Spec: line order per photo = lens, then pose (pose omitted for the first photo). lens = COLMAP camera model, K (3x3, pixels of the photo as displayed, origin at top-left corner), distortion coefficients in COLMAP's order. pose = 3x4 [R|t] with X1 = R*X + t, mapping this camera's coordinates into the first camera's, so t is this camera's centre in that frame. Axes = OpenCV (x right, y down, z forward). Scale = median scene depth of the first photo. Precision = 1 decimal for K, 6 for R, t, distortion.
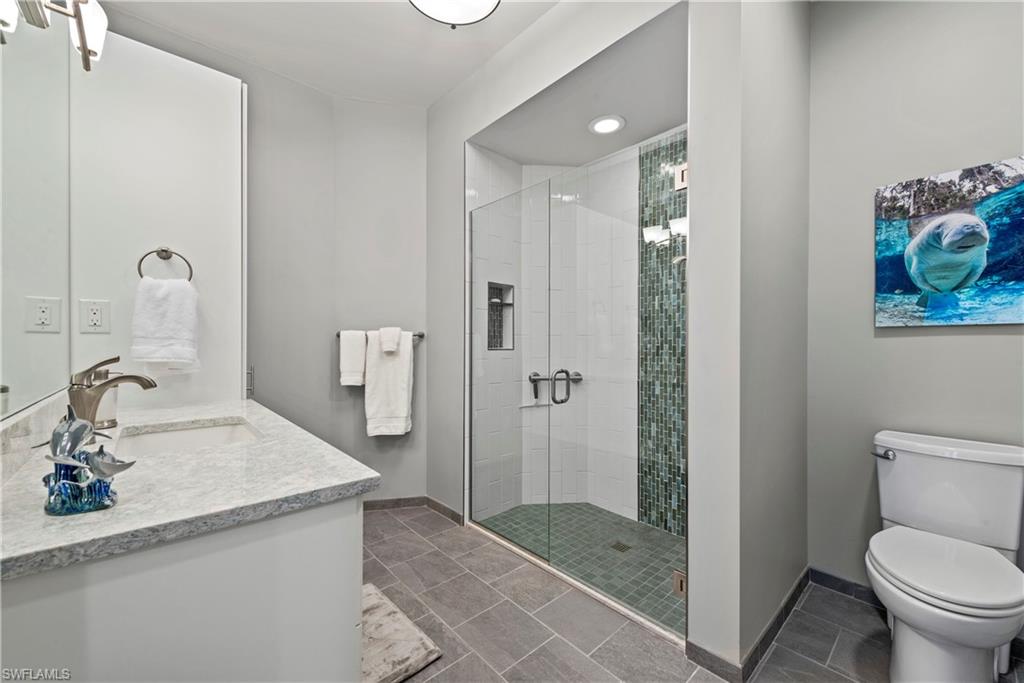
lens RADIAL K [[405.9, 0, 511.6], [0, 405.9, 346.3], [0, 0, 1]] dist [0.007167, 0.000025]
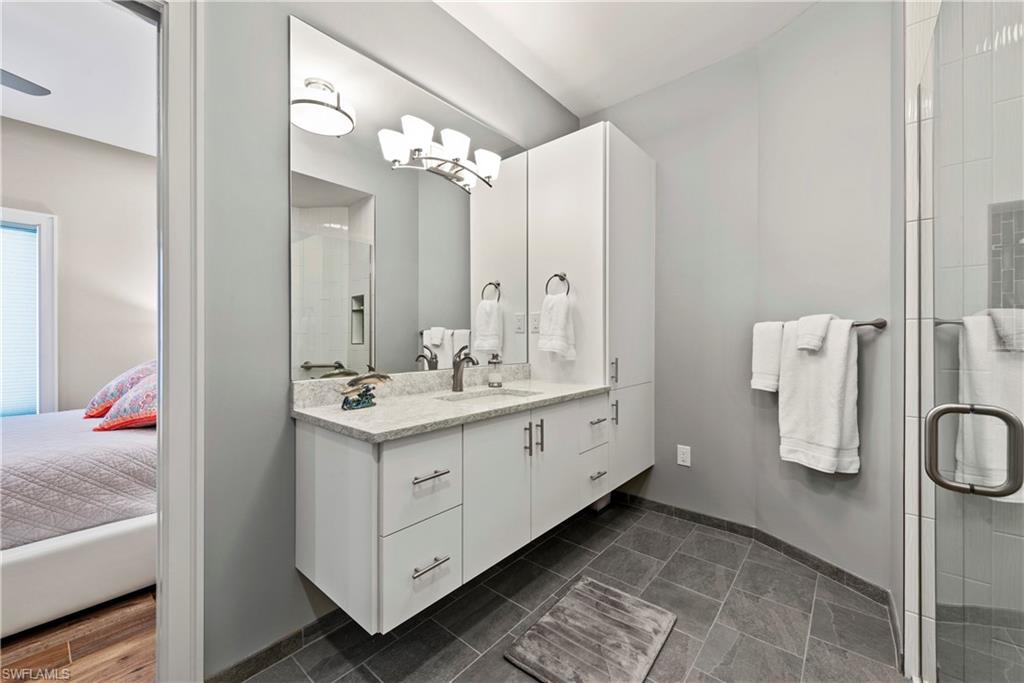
lens RADIAL K [[405.9, 0, 507.1], [0, 405.9, 337.0], [0, 0, 1]] dist [0.007167, 0.000025]
pose [[0.130310, -0.005595, -0.991458, 0.340725], [-0.003792, 0.999974, -0.006142, -0.002174], [0.991466, 0.004560, 0.130285, 0.386230]]
